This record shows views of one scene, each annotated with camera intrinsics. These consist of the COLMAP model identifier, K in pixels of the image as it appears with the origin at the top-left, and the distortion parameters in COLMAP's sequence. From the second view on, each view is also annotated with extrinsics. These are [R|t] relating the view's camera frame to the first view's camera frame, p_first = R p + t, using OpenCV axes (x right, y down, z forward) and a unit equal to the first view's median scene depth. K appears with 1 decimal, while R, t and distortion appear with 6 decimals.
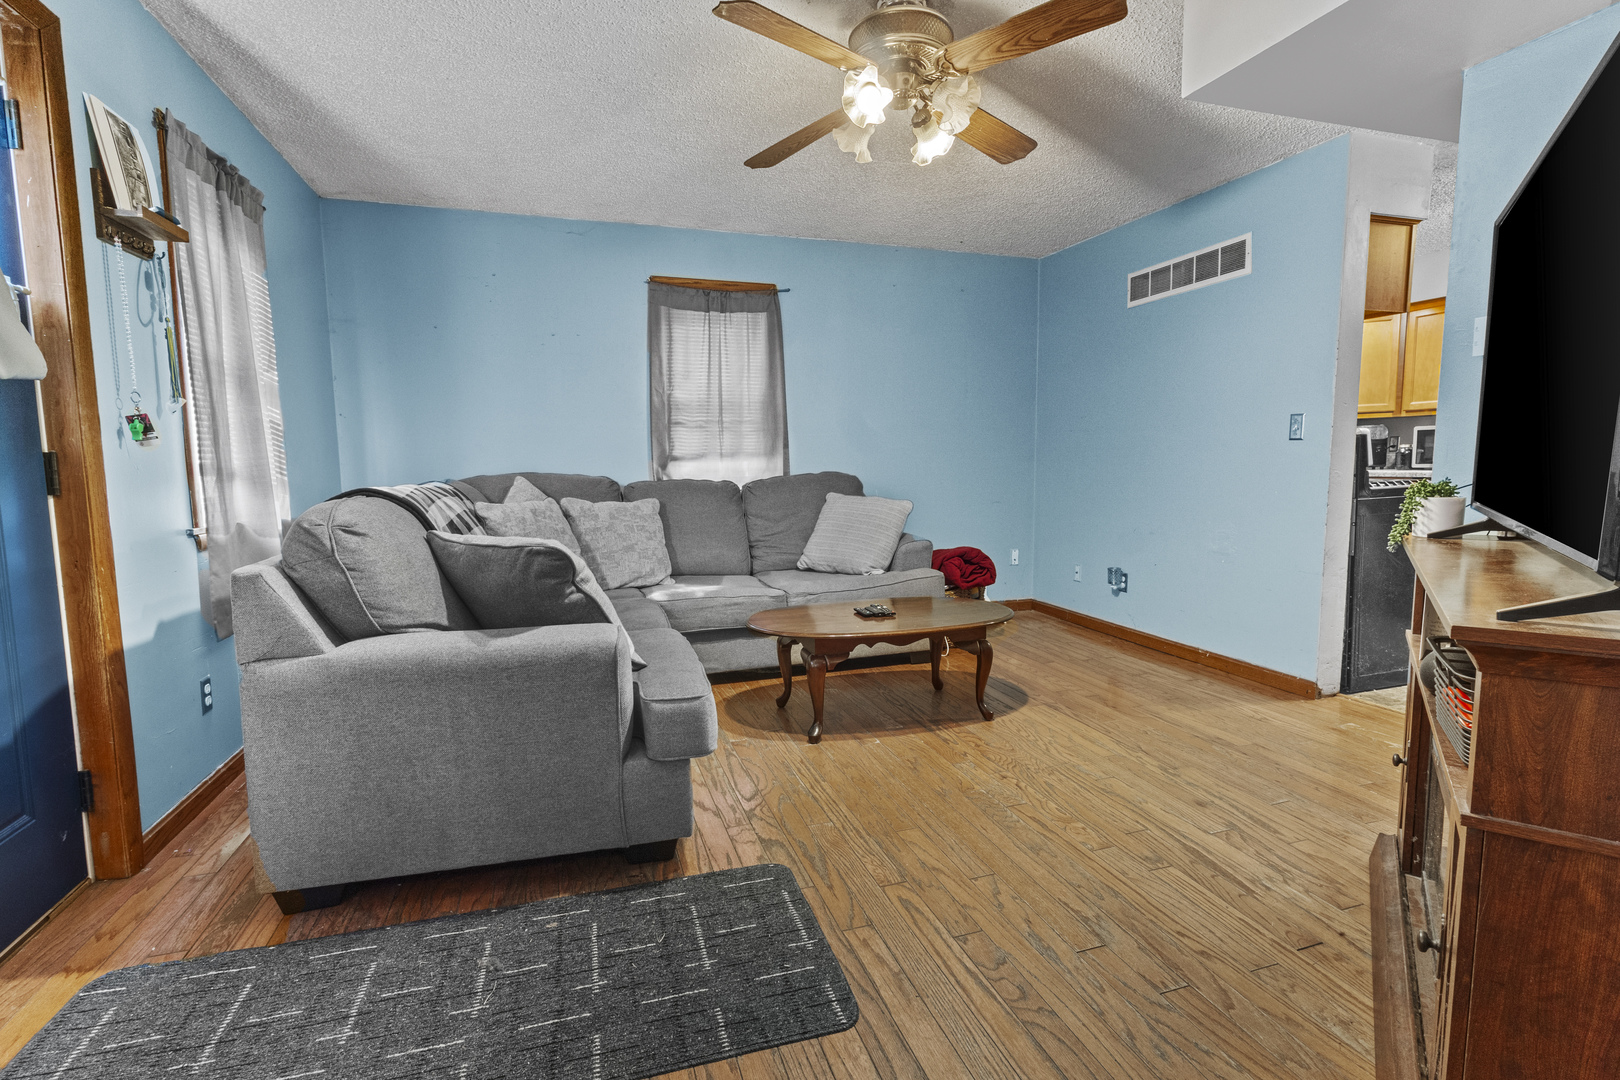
lens RADIAL K [[749.3, 0, 802.9], [0, 749.3, 510.0], [0, 0, 1]] dist [0.002851, 0.000690]
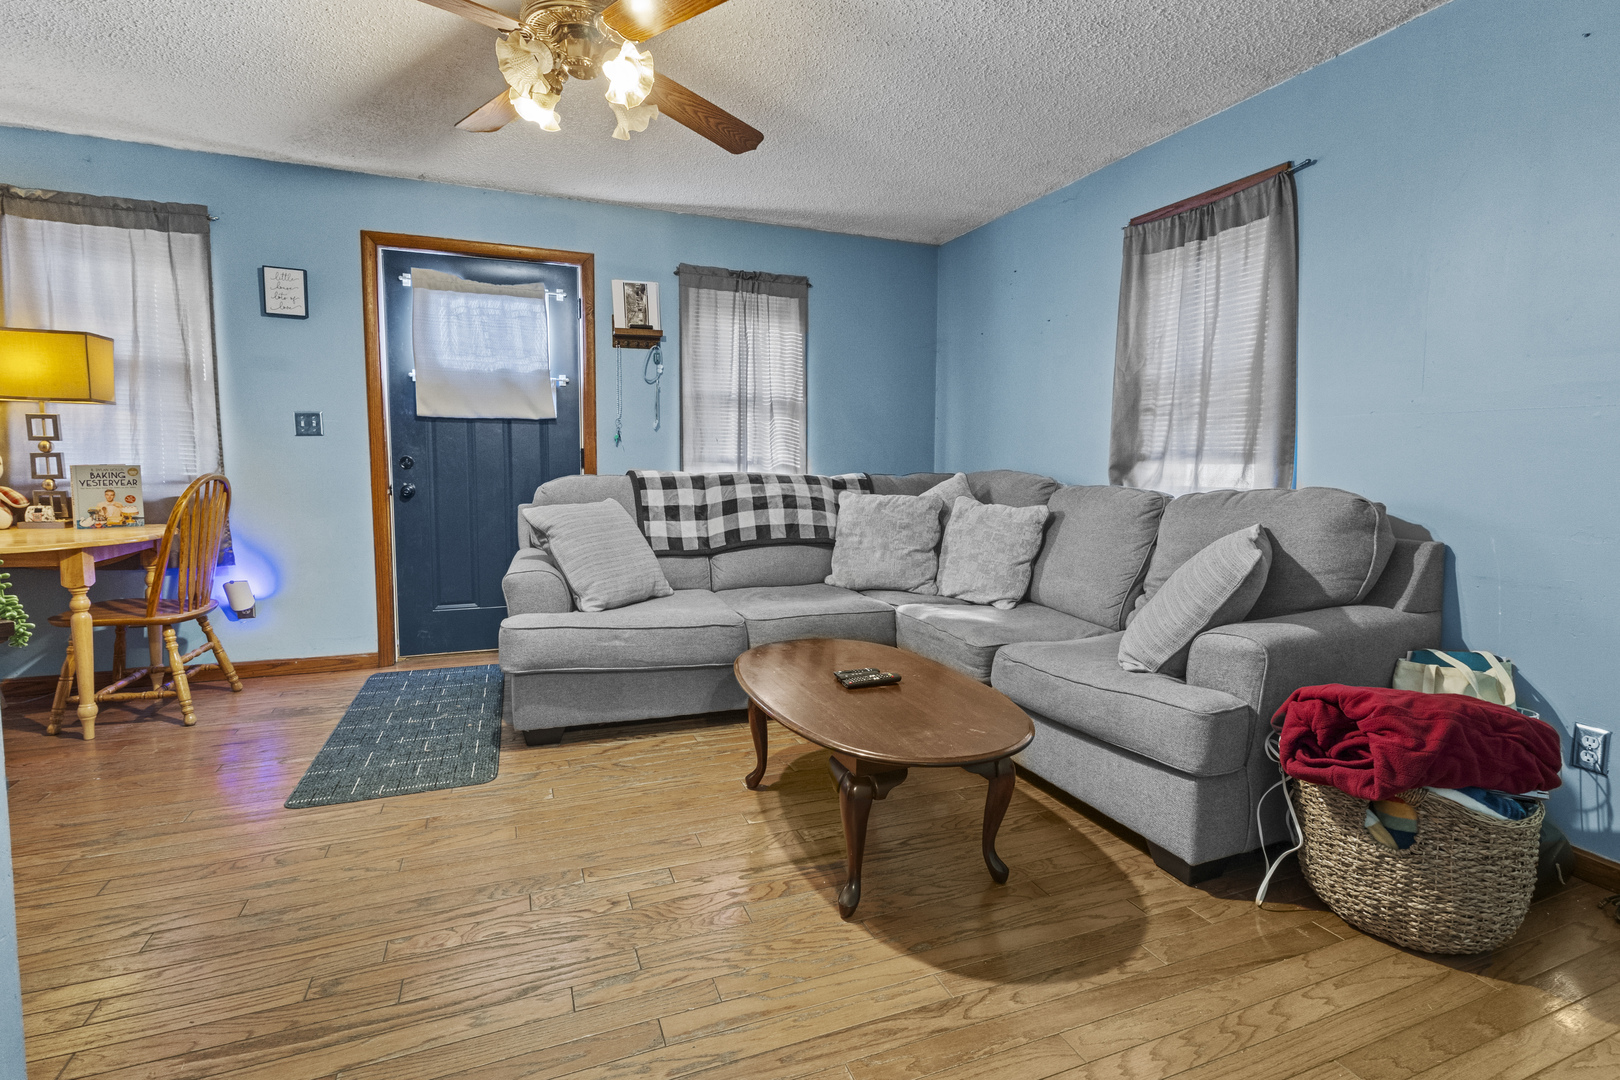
lens RADIAL K [[749.3, 0, 802.9], [0, 749.3, 510.0], [0, 0, 1]] dist [0.002851, 0.000690]
pose [[0.075089, 0.082206, -0.993783, 0.844989], [-0.071847, 0.994452, 0.076832, -0.078934], [0.994585, 0.065631, 0.080579, 0.955042]]
